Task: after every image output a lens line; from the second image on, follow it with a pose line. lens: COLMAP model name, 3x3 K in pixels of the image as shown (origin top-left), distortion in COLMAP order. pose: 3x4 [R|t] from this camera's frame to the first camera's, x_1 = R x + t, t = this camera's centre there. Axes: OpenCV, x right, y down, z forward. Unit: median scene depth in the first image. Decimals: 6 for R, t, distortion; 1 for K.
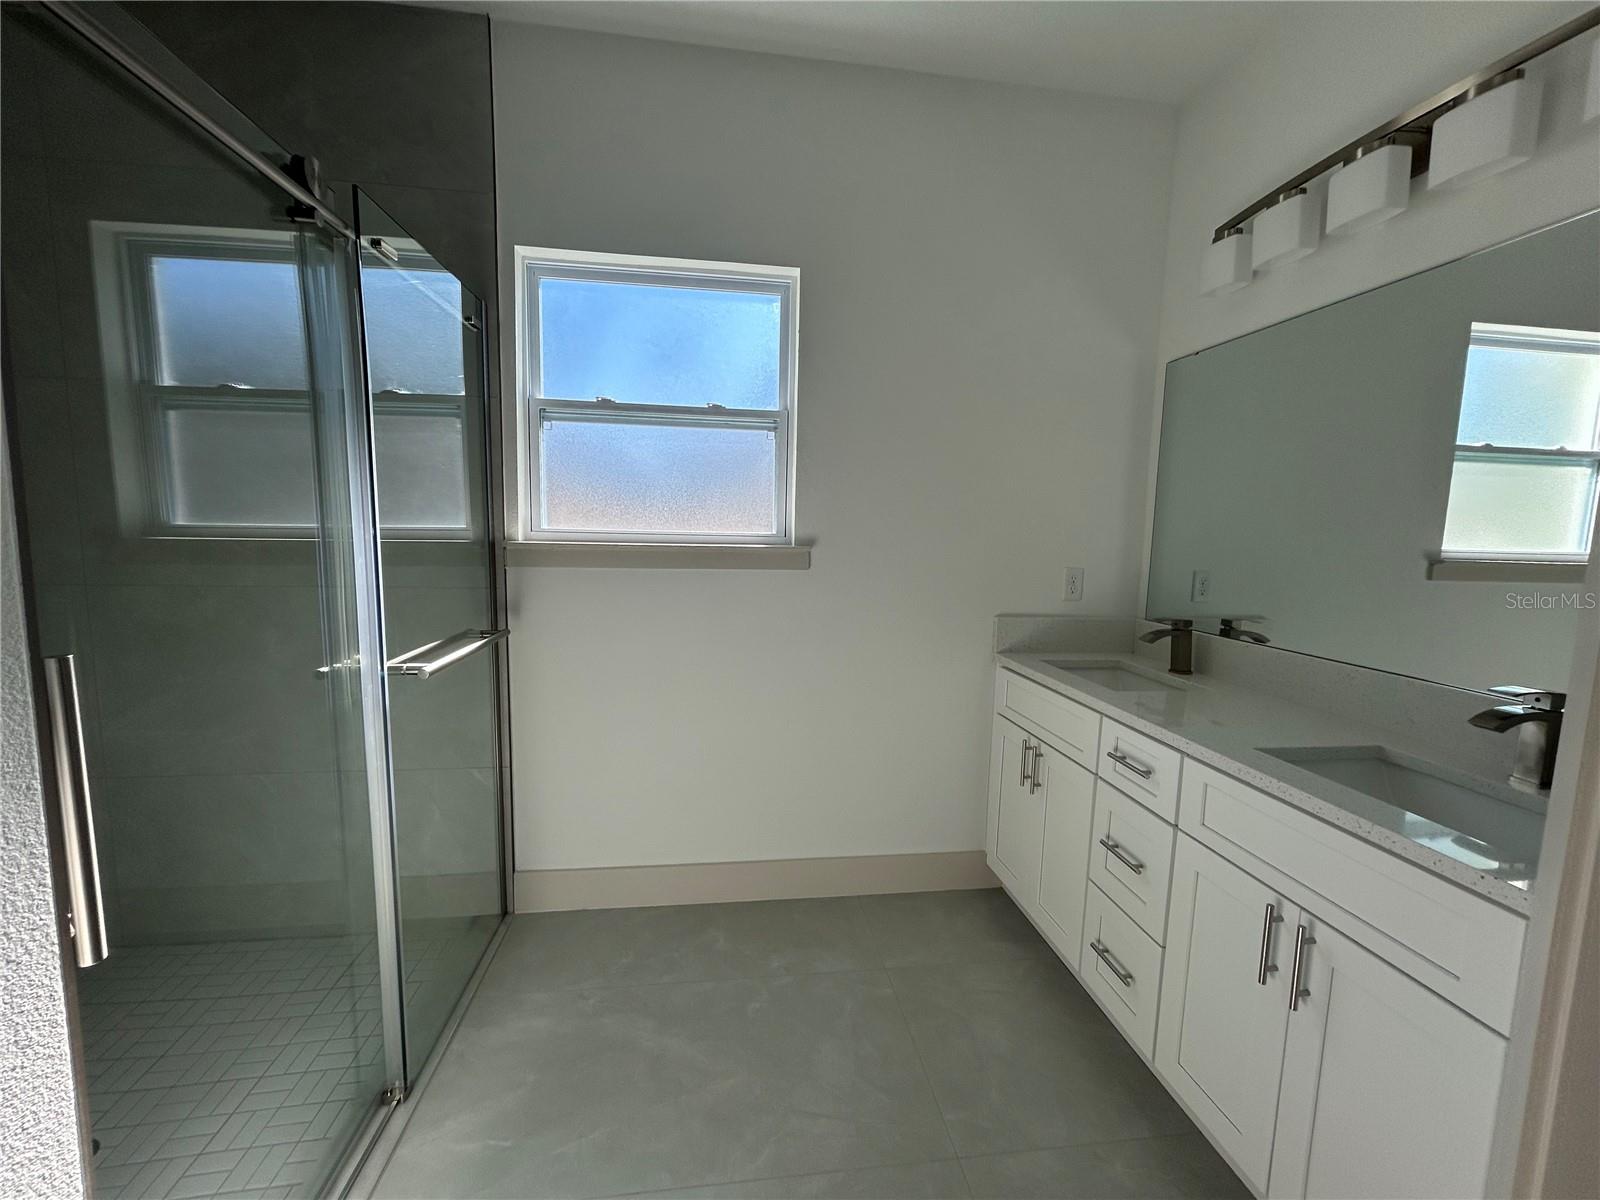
lens RADIAL K [[644.8, 0, 800.1], [0, 644.8, 597.8], [0, 0, 1]] dist [-0.000116, 0.000031]
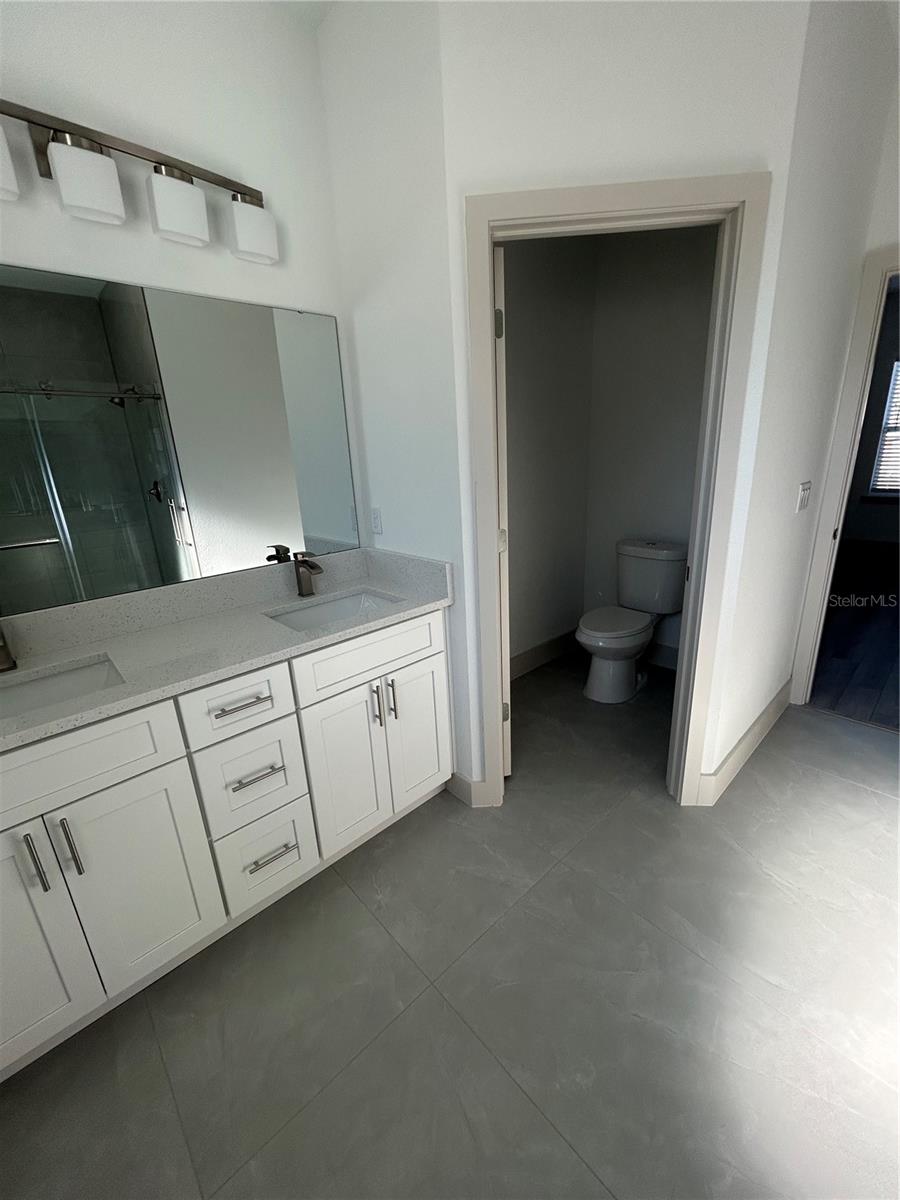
lens RADIAL K [[482.6, 0, 452.1], [0, 482.6, 598.6], [0, 0, 1]] dist [-0.001338, 0.000156]
pose [[-0.572182, -0.235824, 0.785490, -0.274394], [0.120931, 0.923037, 0.365210, -0.154624], [-0.811162, 0.303957, -0.499627, 0.922554]]
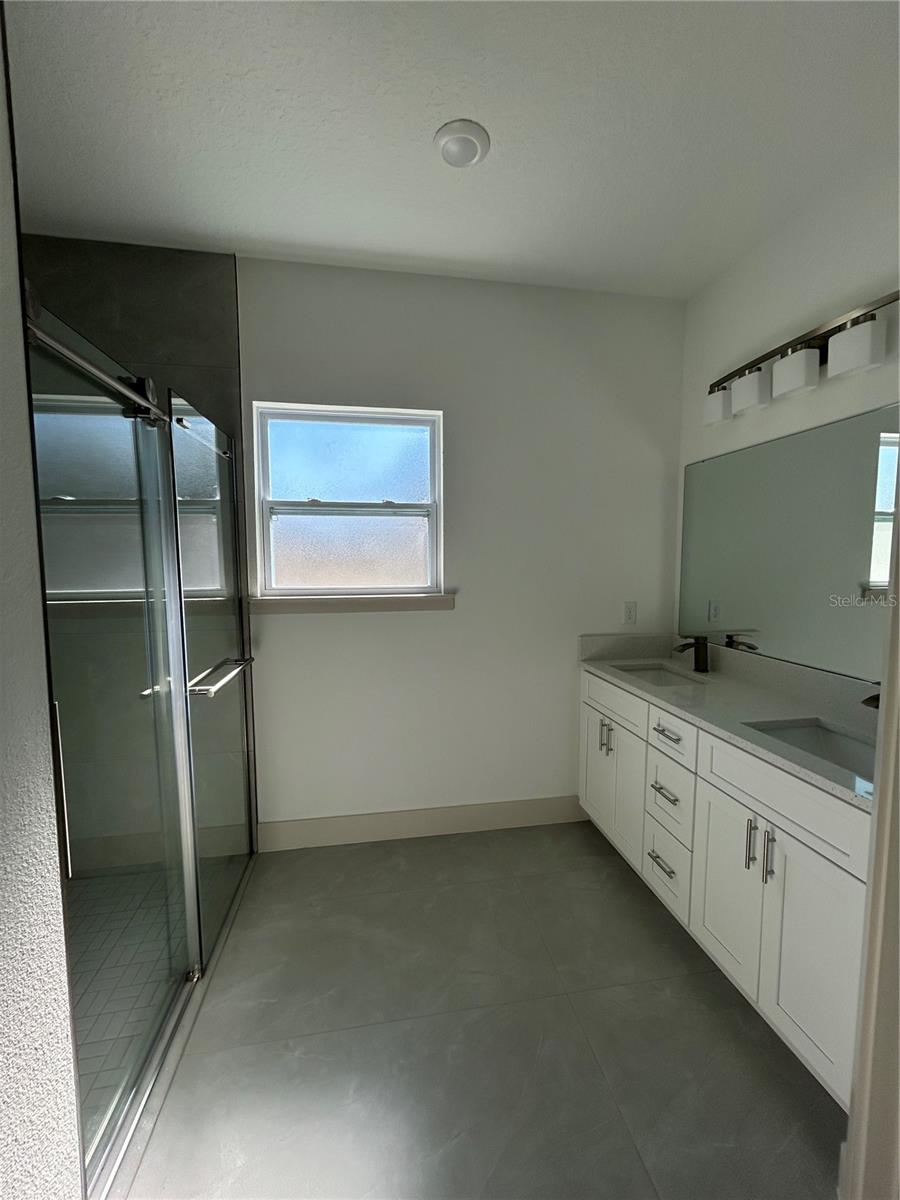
lens RADIAL K [[483.6, 0, 450.9], [0, 483.6, 598.7], [0, 0, 1]] dist [-0.006243, -0.000072]
pose [[0.999004, -0.028503, 0.034329, -0.036913], [0.029375, 0.999251, -0.025180, -0.049792], [-0.033586, 0.026163, 0.999093, -0.138127]]
